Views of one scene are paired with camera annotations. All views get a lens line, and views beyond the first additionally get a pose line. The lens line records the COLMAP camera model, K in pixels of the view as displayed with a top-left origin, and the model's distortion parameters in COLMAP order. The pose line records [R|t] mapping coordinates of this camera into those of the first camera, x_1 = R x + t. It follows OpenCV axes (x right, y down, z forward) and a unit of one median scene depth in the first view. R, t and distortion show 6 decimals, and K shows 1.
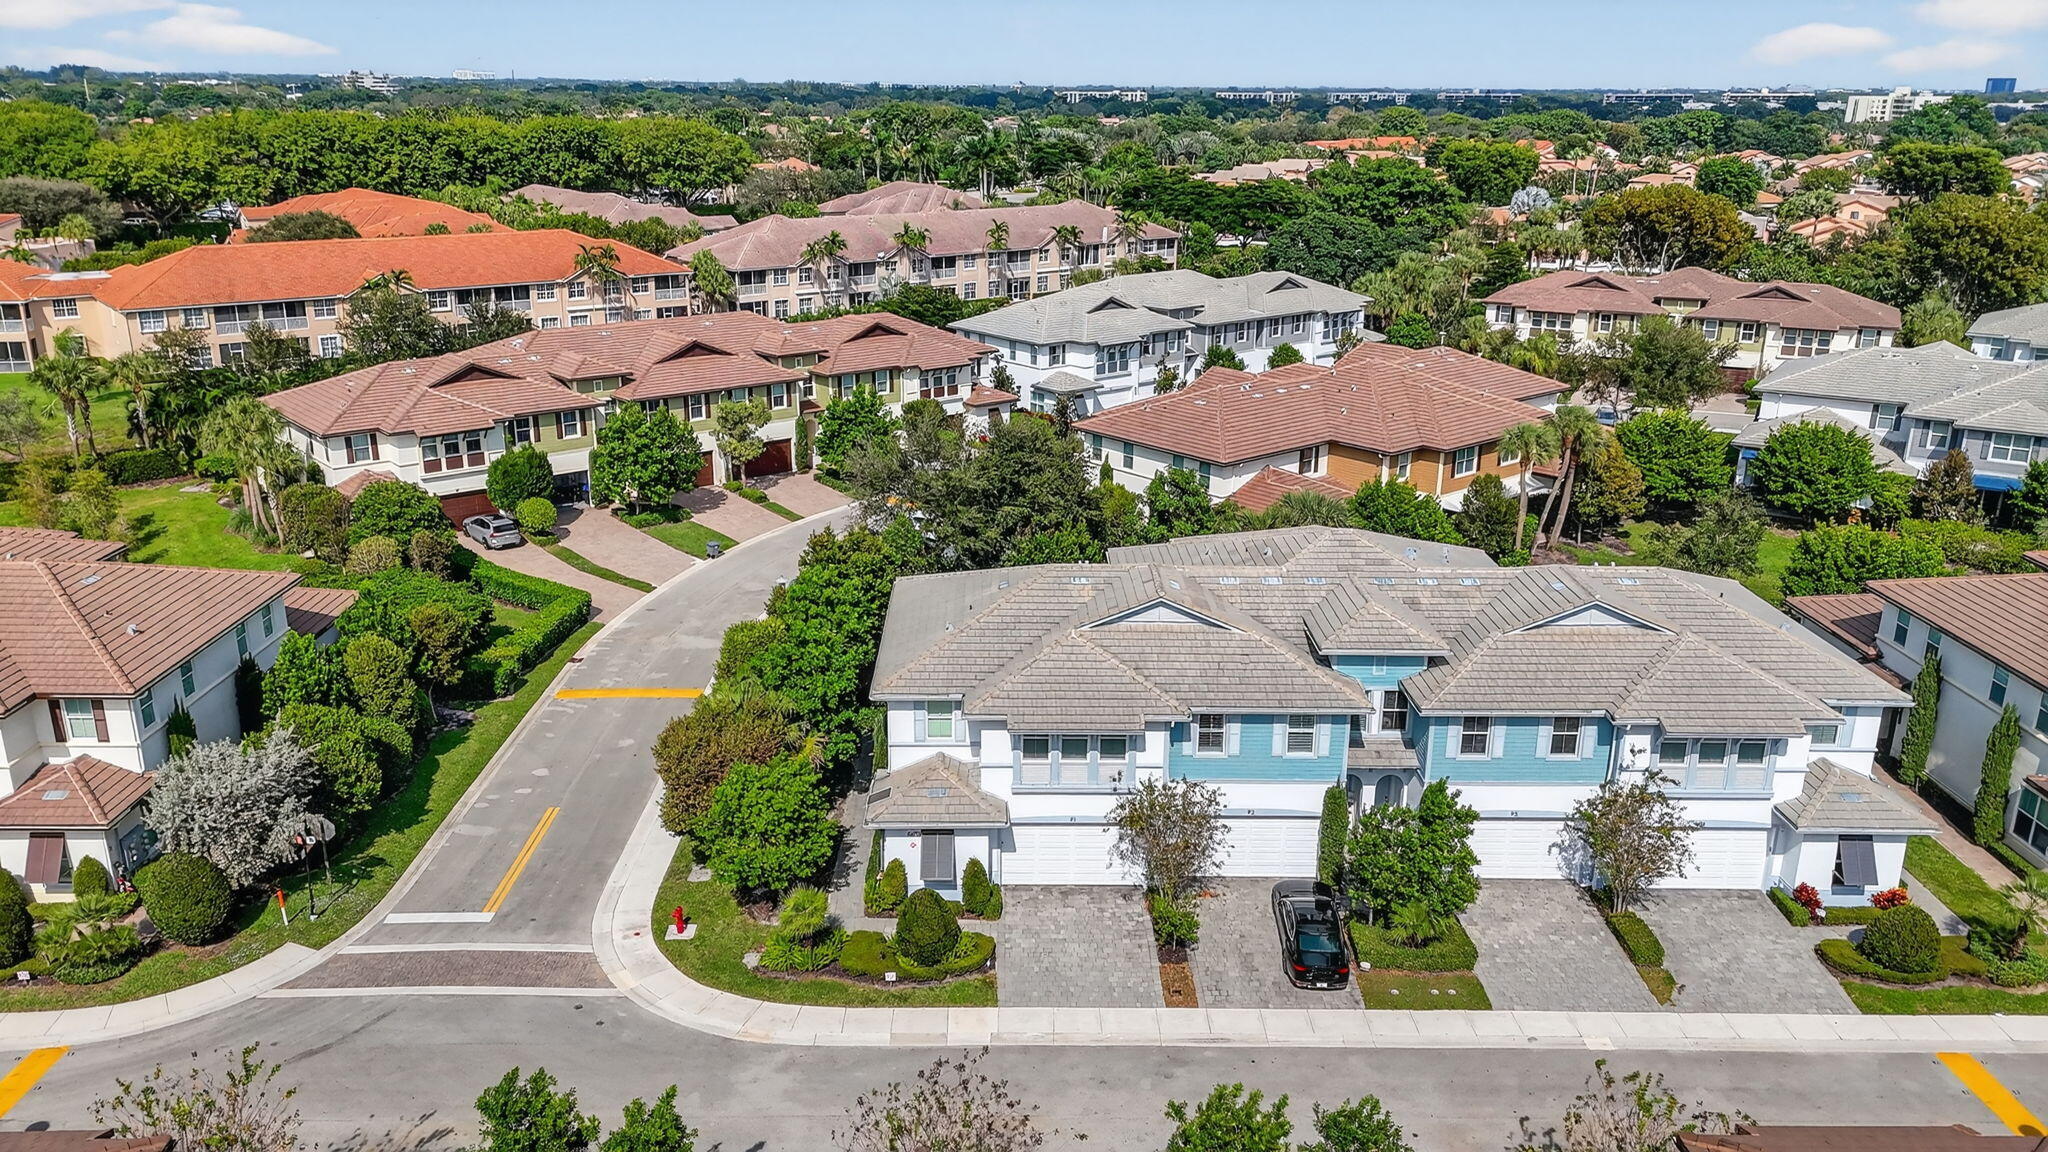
lens RADIAL K [[1487.1, 0, 1030.7], [0, 1487.1, 589.9], [0, 0, 1]] dist [0.079268, -0.070529]
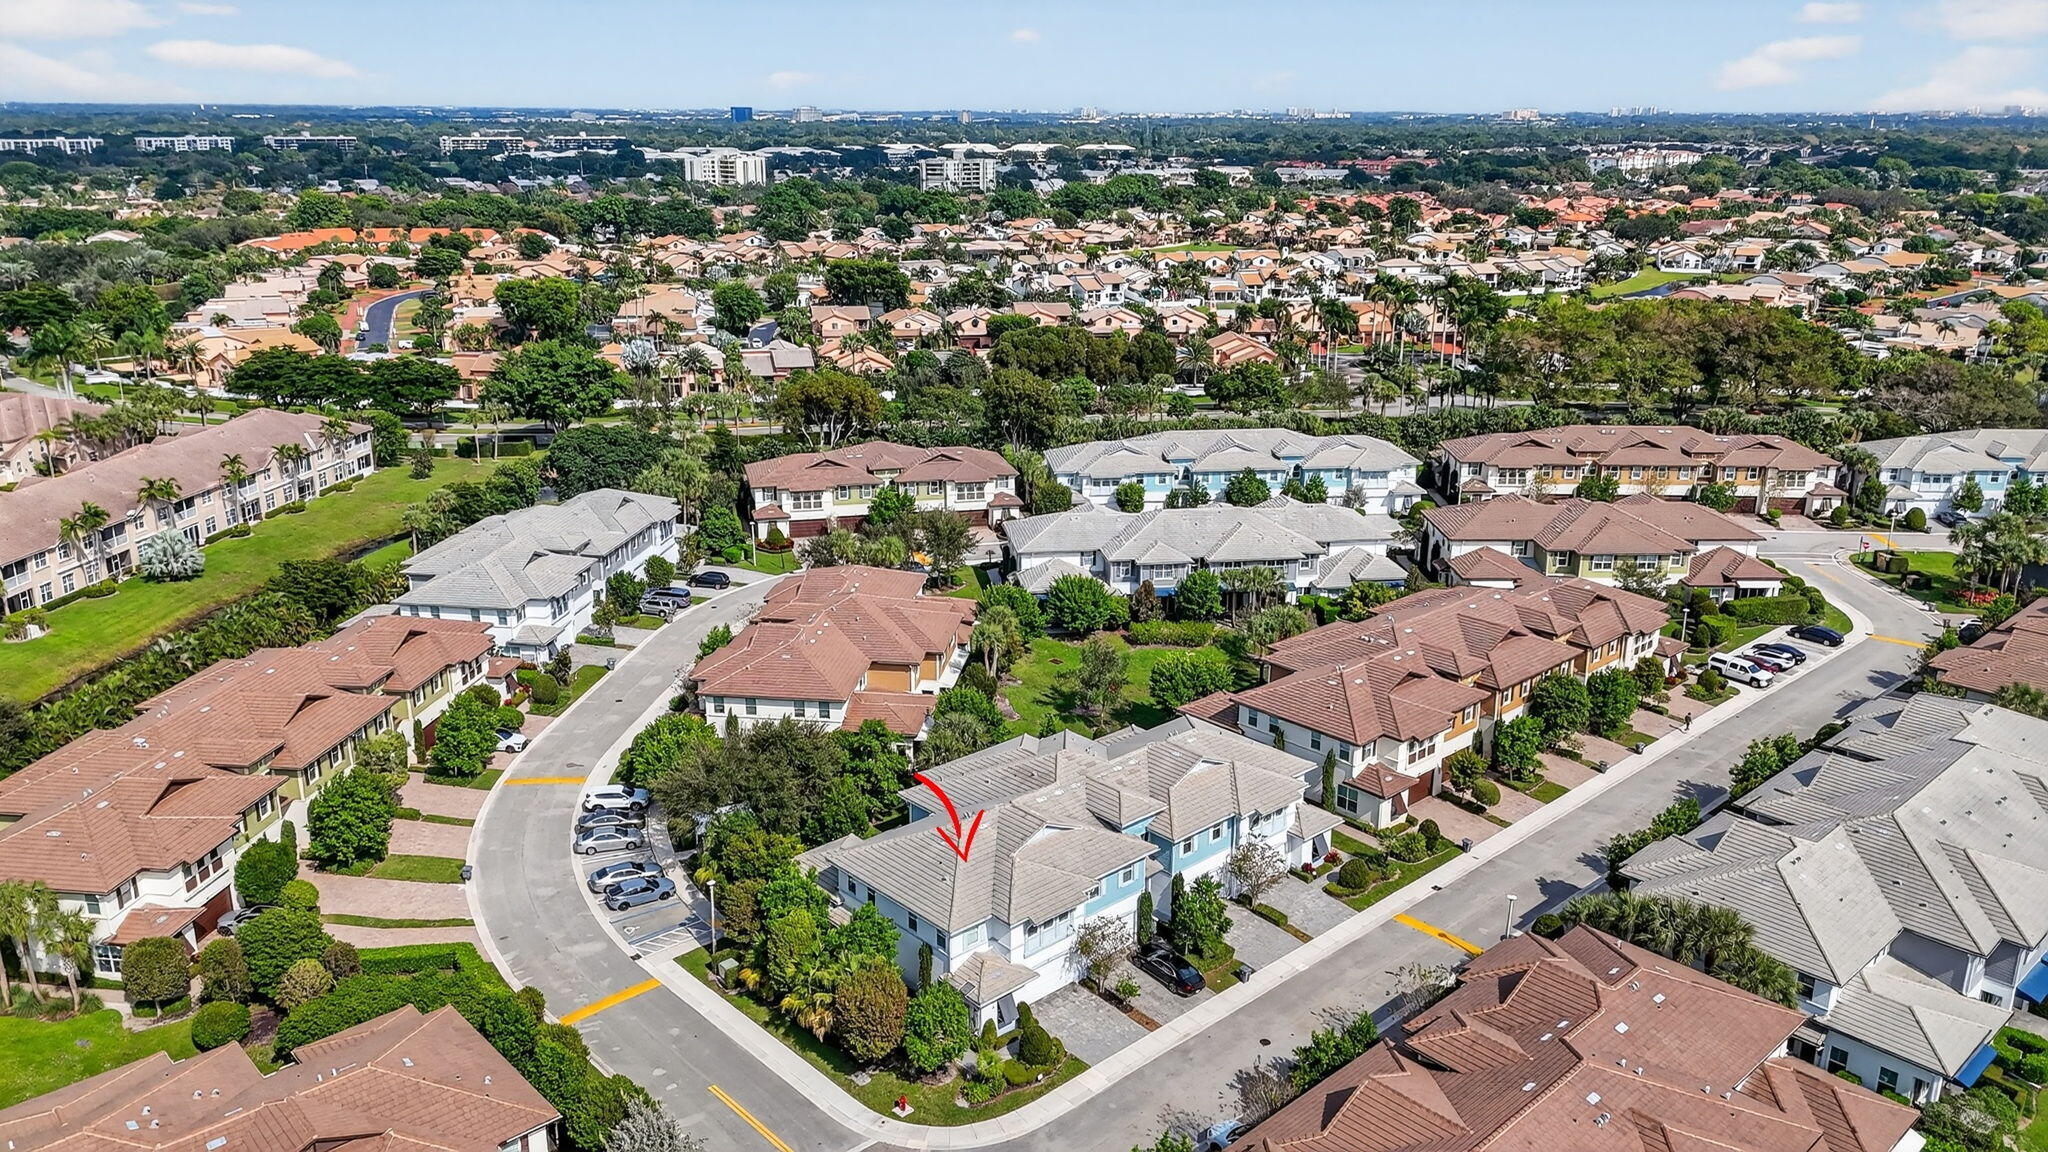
lens RADIAL K [[1487.1, 0, 1030.7], [0, 1487.1, 589.9], [0, 0, 1]] dist [0.079268, -0.070529]
pose [[0.742251, -0.209114, 0.636659, -1.020956], [0.214004, 0.974285, 0.070511, -0.404522], [-0.635032, 0.083911, 0.767915, -0.403366]]
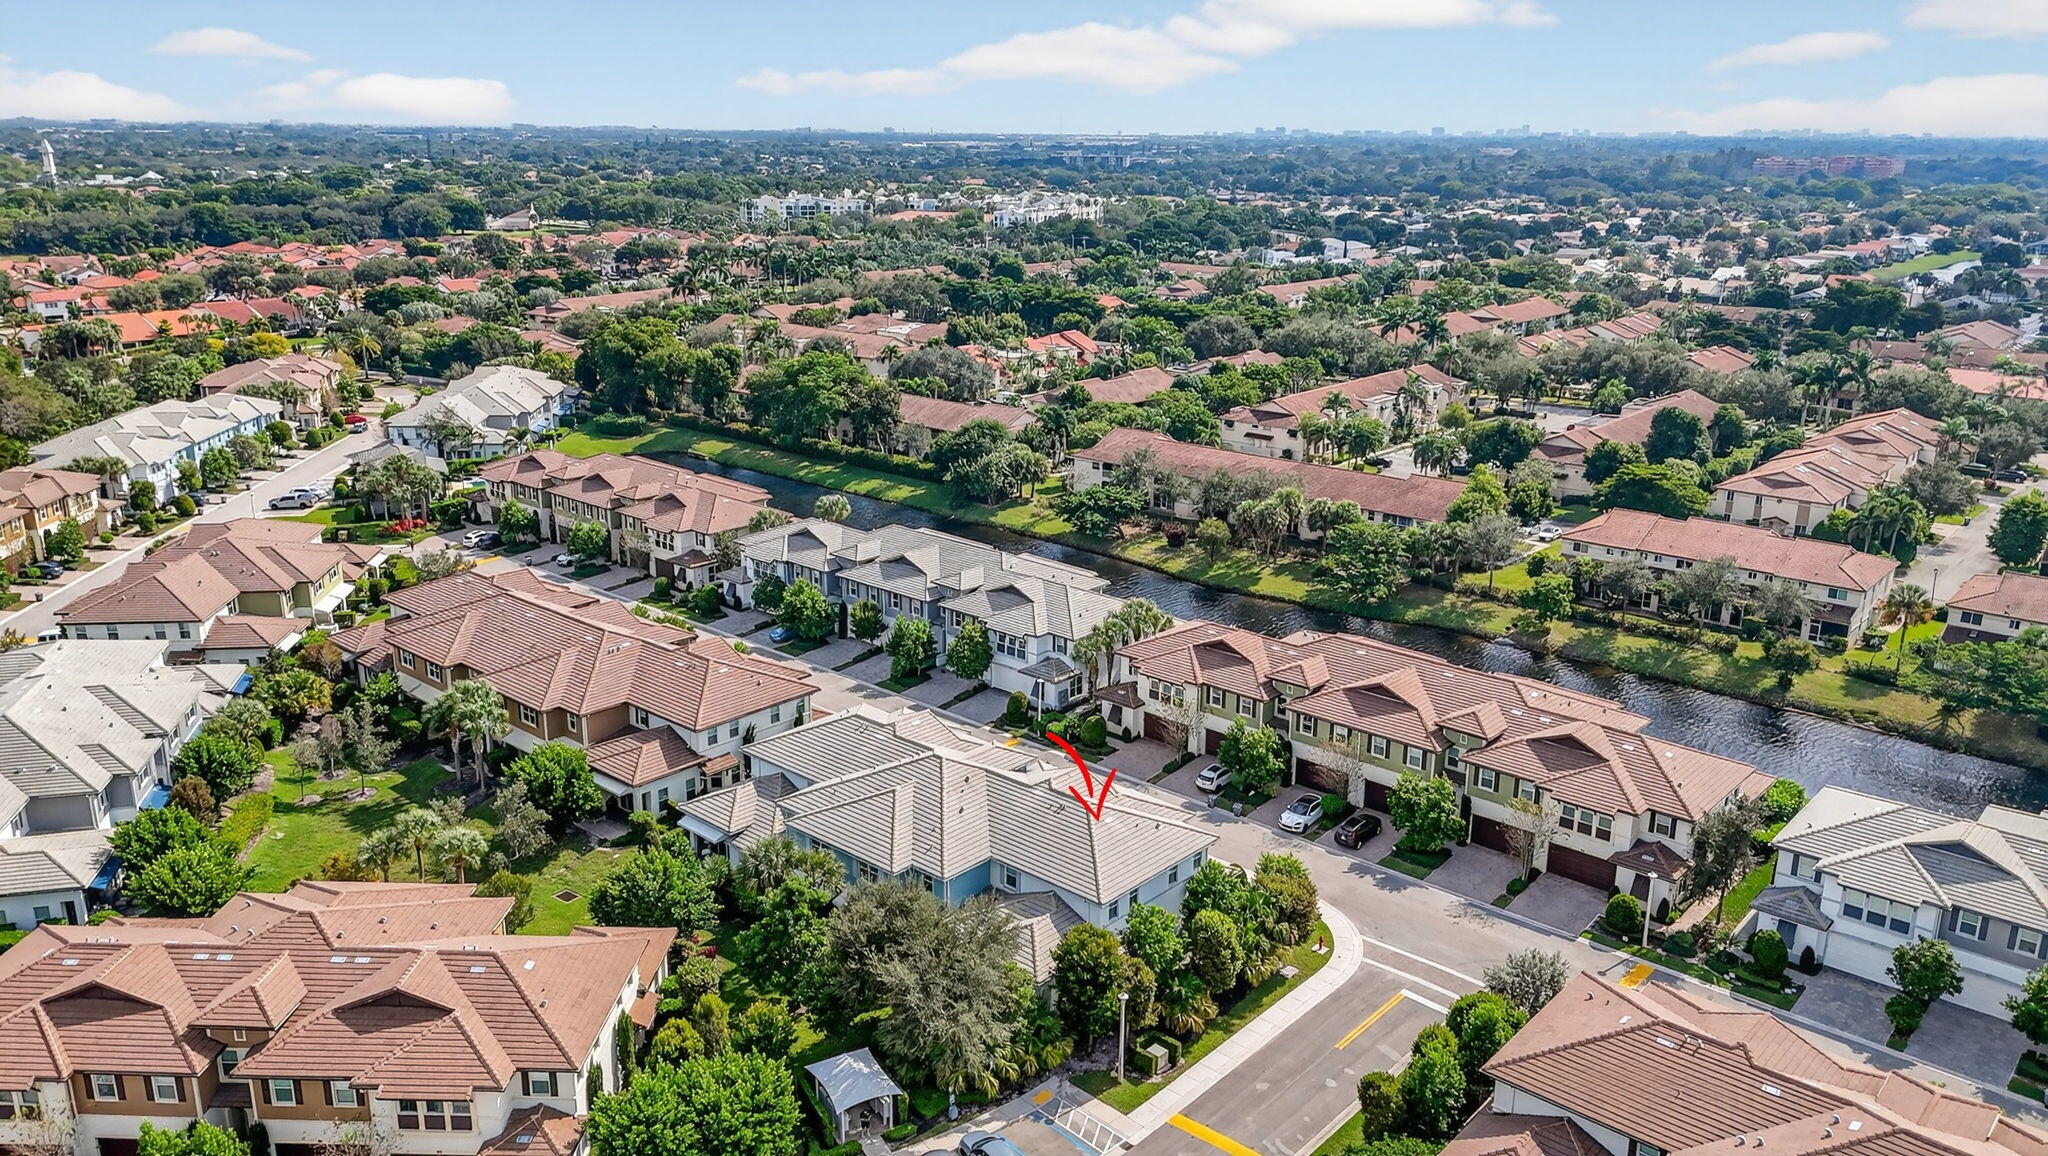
lens RADIAL K [[1520.3, 0, 1024.0], [0, 1520.3, 578.0], [0, 0, 1]] dist [0.054071, -0.002908]
pose [[-0.738019, -0.204322, 0.643102, -1.075263], [0.199366, 0.844482, 0.497094, -1.216171], [-0.644656, 0.495078, -0.582509, 2.117010]]
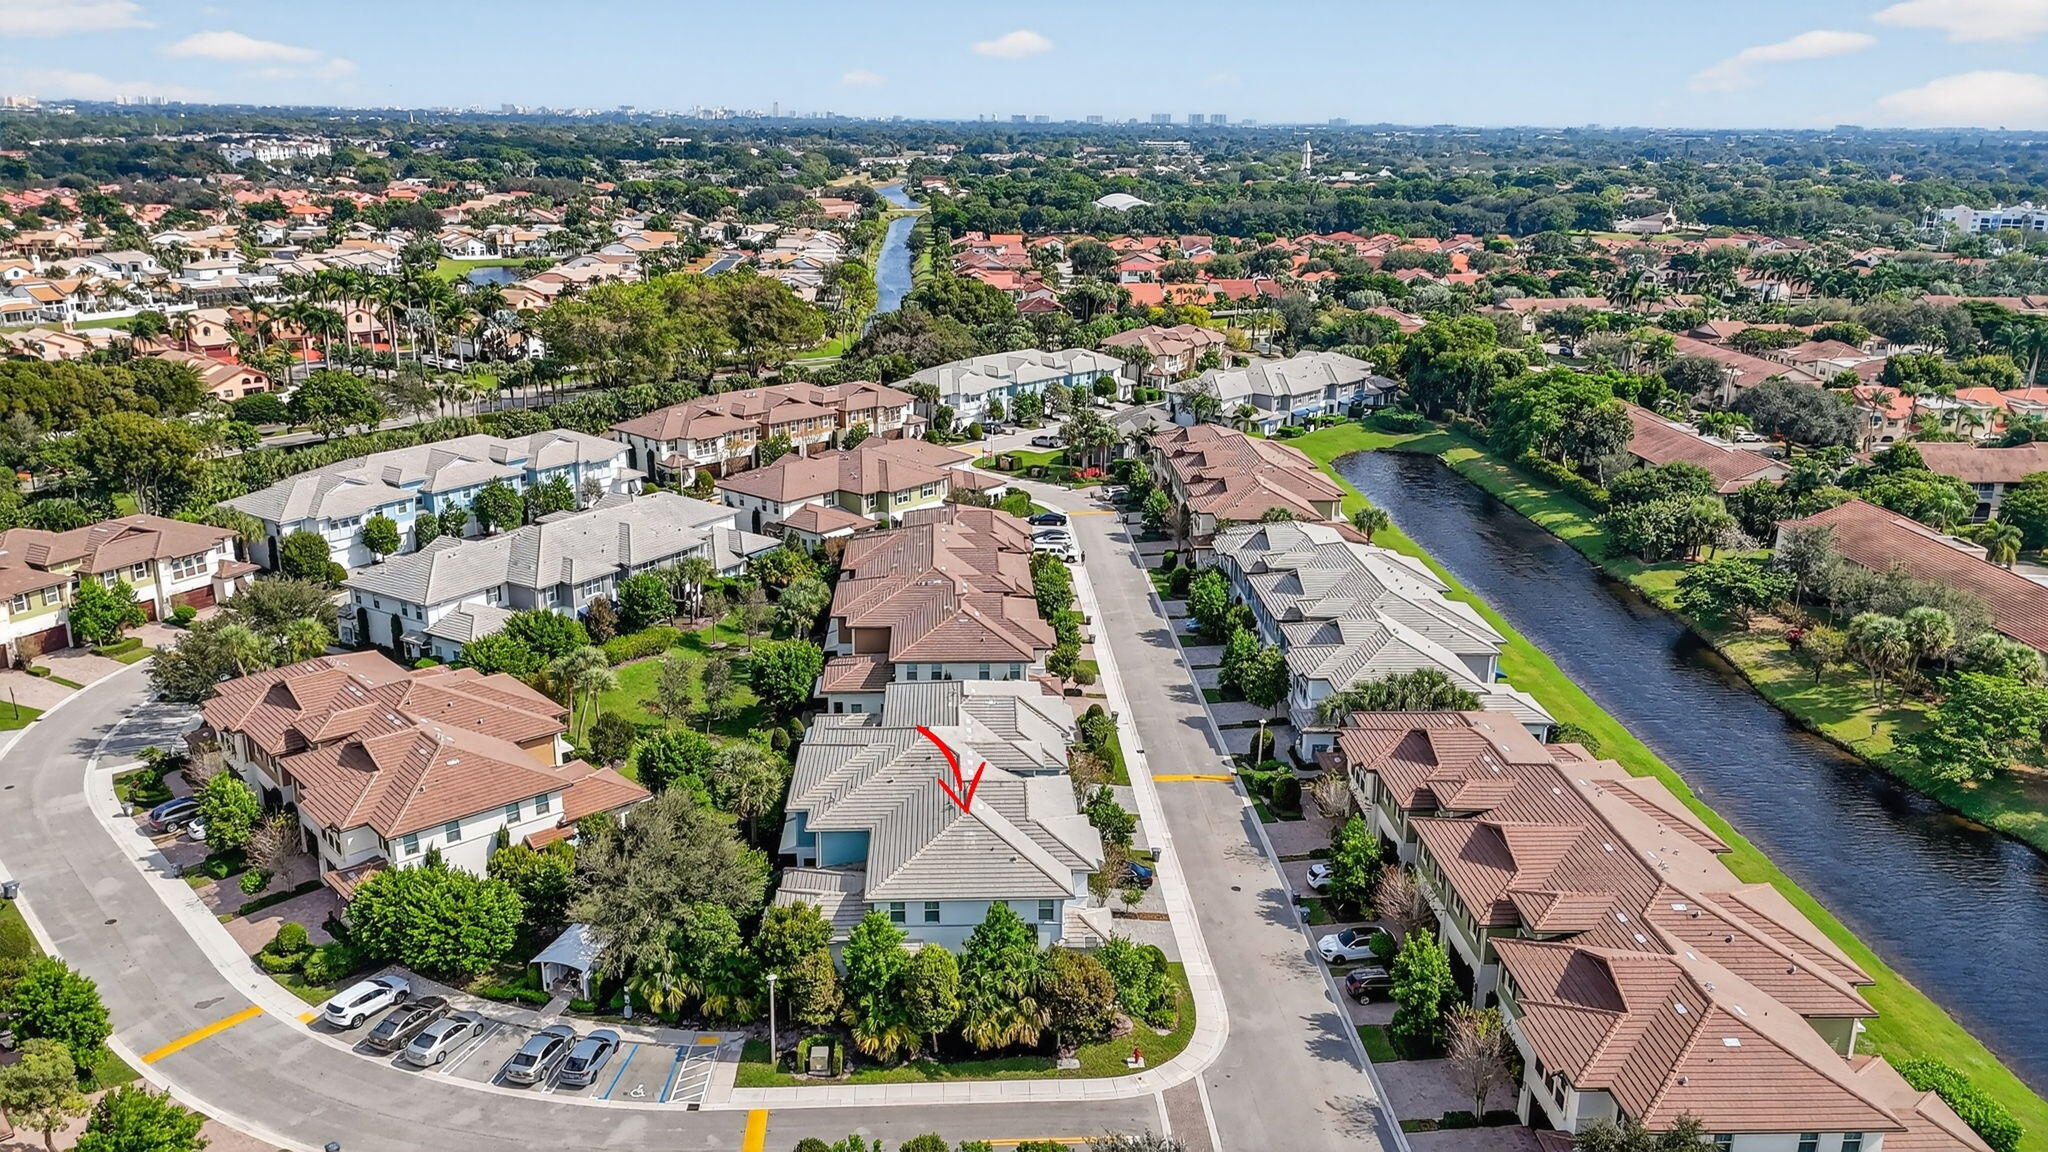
lens RADIAL K [[1487.1, 0, 1030.7], [0, 1487.1, 589.9], [0, 0, 1]] dist [0.079268, -0.070529]
pose [[-0.040835, -0.308862, 0.950230, -1.616433], [0.302424, 0.902593, 0.306374, -0.785679], [-0.952298, 0.299883, 0.056550, 0.818613]]
